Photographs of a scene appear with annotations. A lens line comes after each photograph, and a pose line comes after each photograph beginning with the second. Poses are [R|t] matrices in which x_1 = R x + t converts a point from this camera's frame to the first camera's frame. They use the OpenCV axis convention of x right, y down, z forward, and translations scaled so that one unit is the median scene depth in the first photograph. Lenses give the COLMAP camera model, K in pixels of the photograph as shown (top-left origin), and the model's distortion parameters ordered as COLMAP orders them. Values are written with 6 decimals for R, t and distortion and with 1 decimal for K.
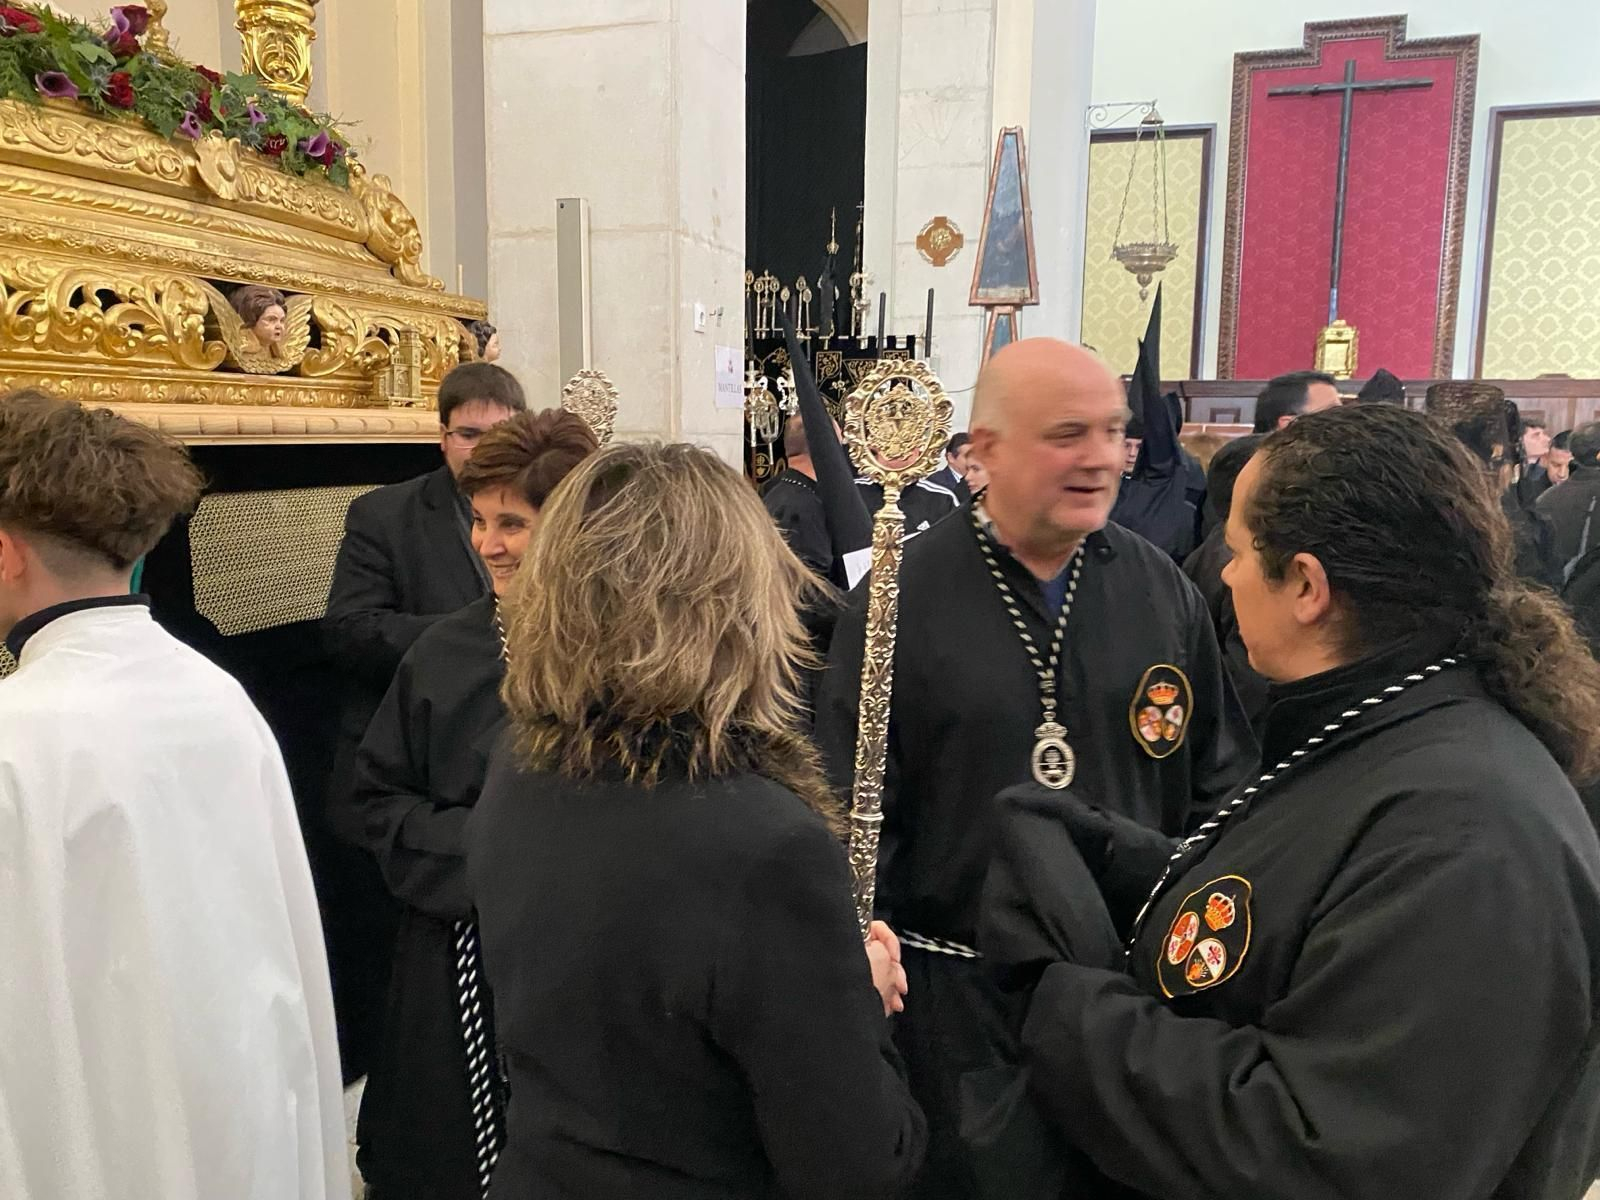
lens RADIAL K [[1301.7, 0, 800.0], [0, 1301.7, 600.0], [0, 0, 1]] dist [0.003573, -0.011120]
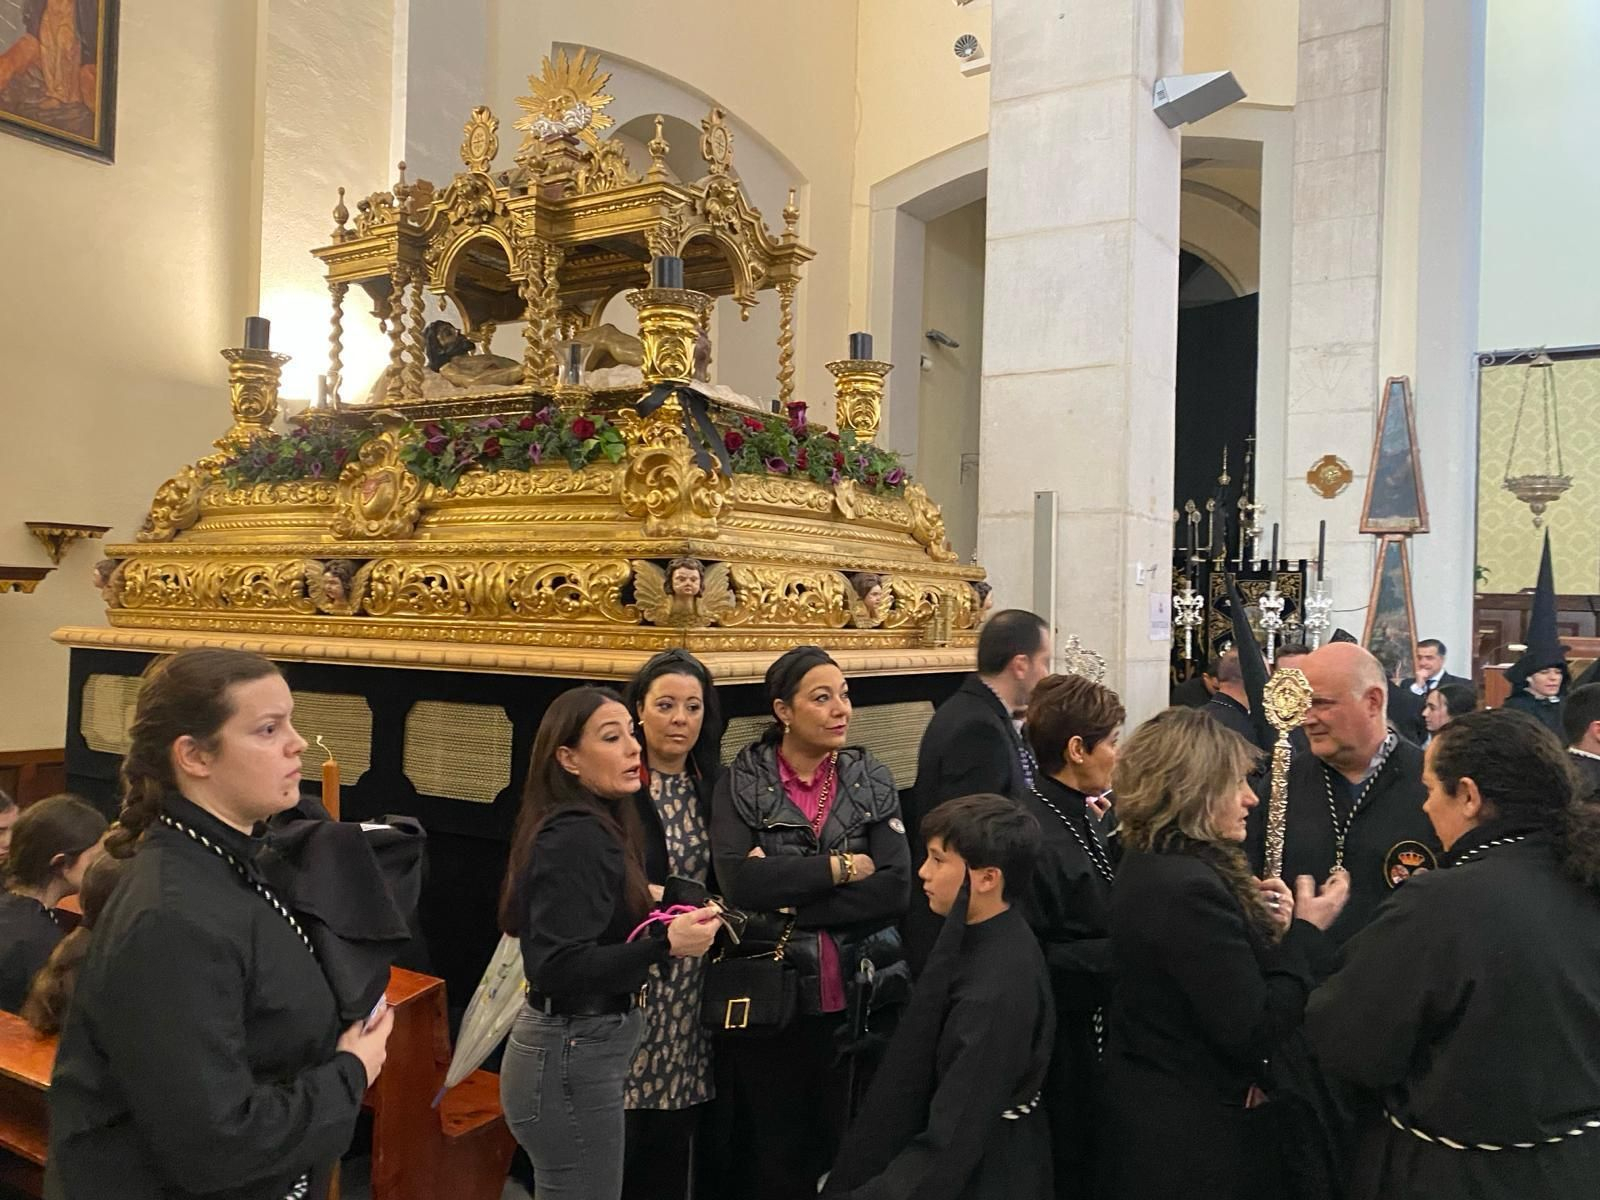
lens RADIAL K [[1301.7, 0, 800.0], [0, 1301.7, 600.0], [0, 0, 1]] dist [0.003573, -0.011120]
pose [[0.961616, -0.000488, -0.274399, -0.057164], [-0.040943, 0.988548, -0.145243, 0.015525], [0.271328, 0.150903, 0.950584, -0.406781]]
